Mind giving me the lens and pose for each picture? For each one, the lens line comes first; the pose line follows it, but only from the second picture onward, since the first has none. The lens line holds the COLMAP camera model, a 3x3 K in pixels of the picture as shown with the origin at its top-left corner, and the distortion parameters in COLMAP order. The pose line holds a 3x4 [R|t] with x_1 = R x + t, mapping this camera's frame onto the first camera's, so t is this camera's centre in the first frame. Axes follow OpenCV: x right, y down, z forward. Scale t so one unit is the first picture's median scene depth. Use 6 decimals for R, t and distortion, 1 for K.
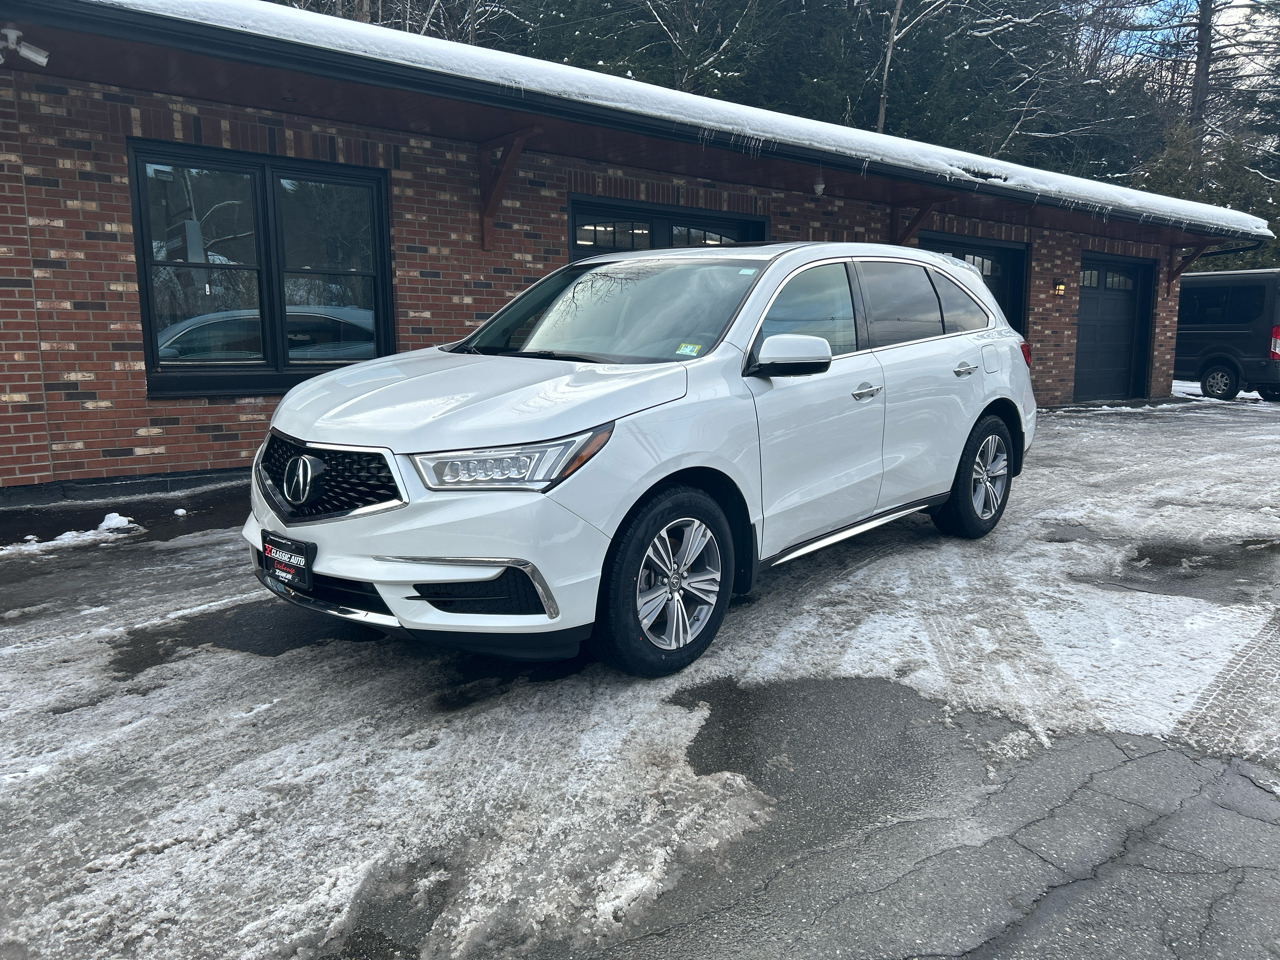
lens RADIAL K [[853.9, 0, 659.5], [0, 853.9, 469.8], [0, 0, 1]] dist [0.028115, -0.028942]
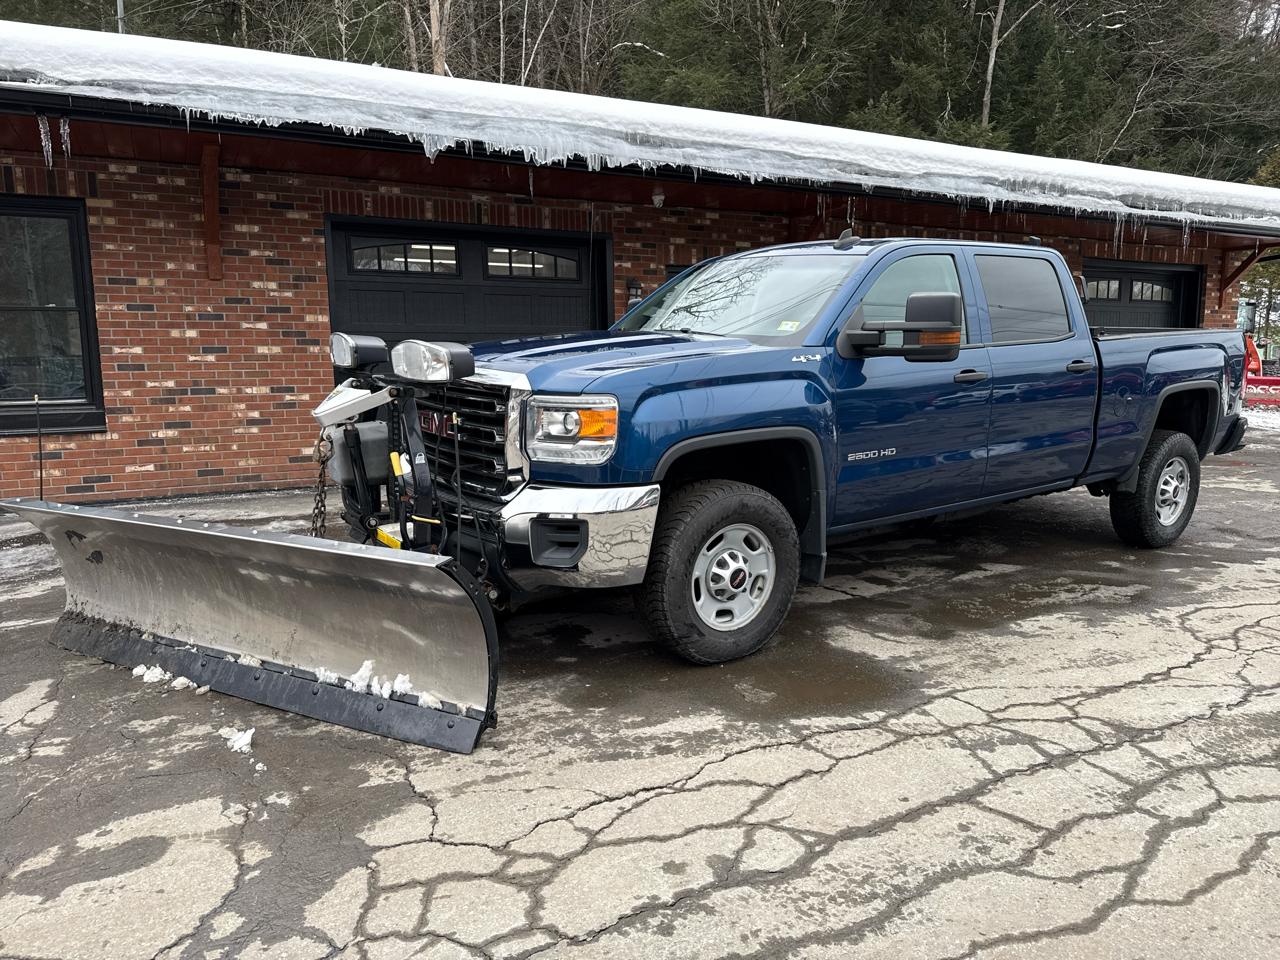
lens RADIAL K [[853.9, 0, 683.6], [0, 853.9, 486.5], [0, 0, 1]] dist [0.028115, -0.028942]
pose [[0.986836, 0.007830, -0.161535, 0.463461], [-0.009178, 0.999929, -0.007597, -0.030059], [0.161464, 0.008979, 0.986838, 0.167441]]
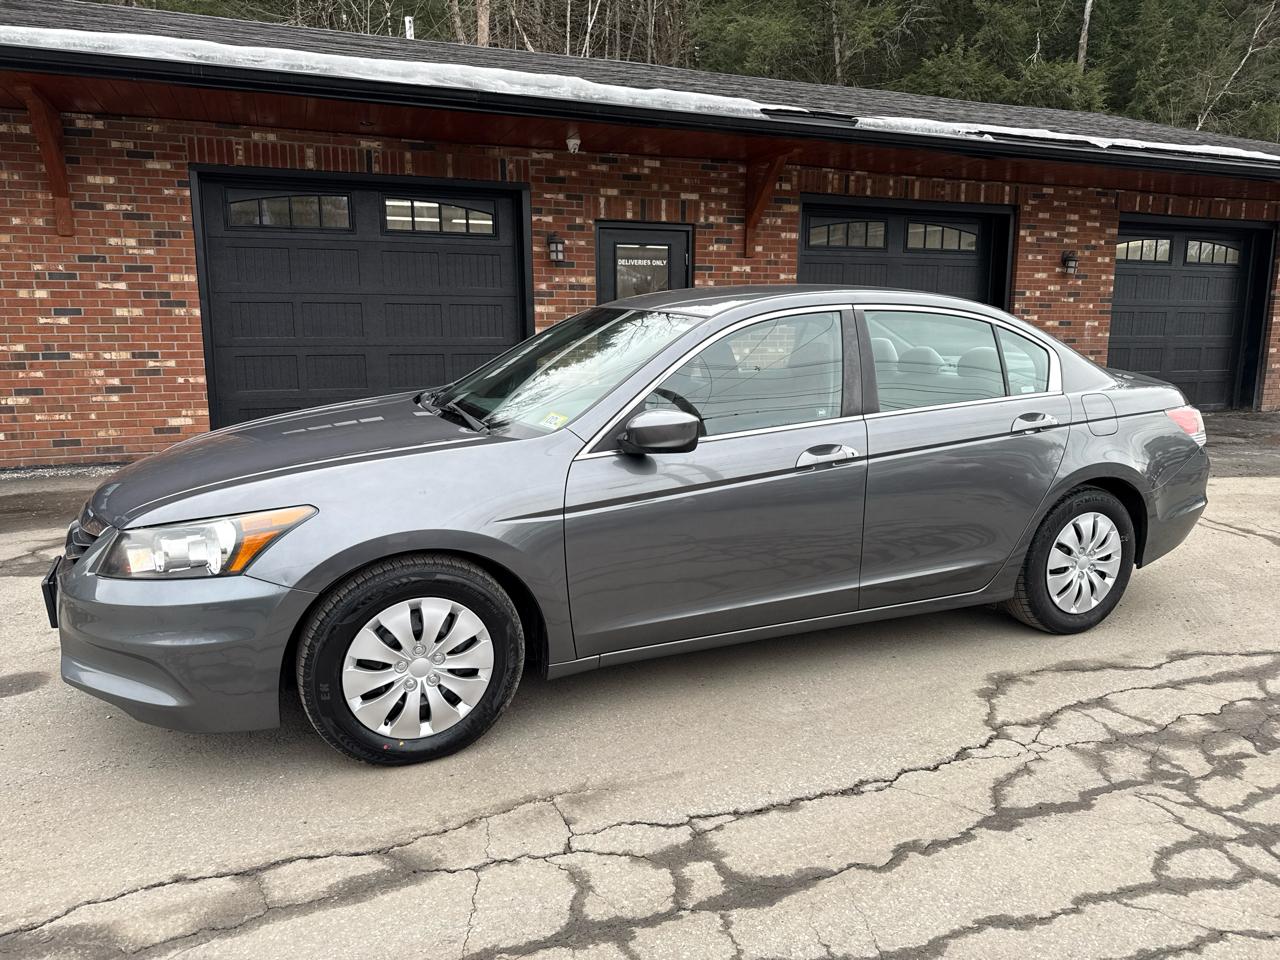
lens RADIAL K [[853.9, 0, 675.6], [0, 853.9, 492.9], [0, 0, 1]] dist [0.028115, -0.028942]
pose [[0.961641, 0.046030, -0.270423, 0.651890], [-0.036443, 0.998520, 0.040370, -0.055575], [0.271881, -0.028966, 0.961895, 0.332714]]
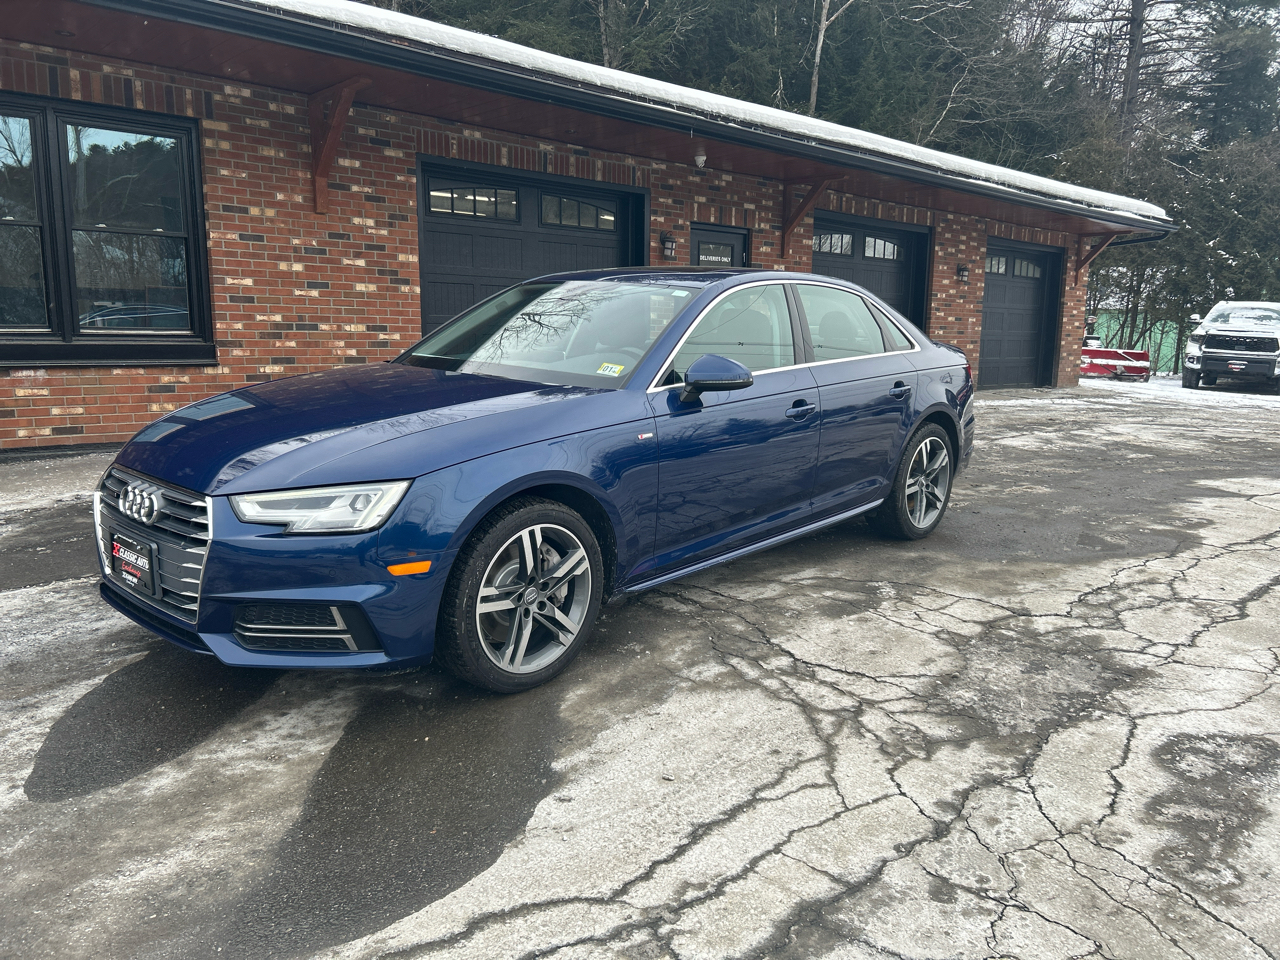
lens RADIAL K [[853.9, 0, 643.4], [0, 853.9, 472.5], [0, 0, 1]] dist [0.028115, -0.028942]
pose [[0.998763, 0.009781, 0.048746, 0.103760], [-0.010826, 0.999716, 0.021232, -0.002738], [-0.048524, -0.021734, 0.998586, 0.063644]]
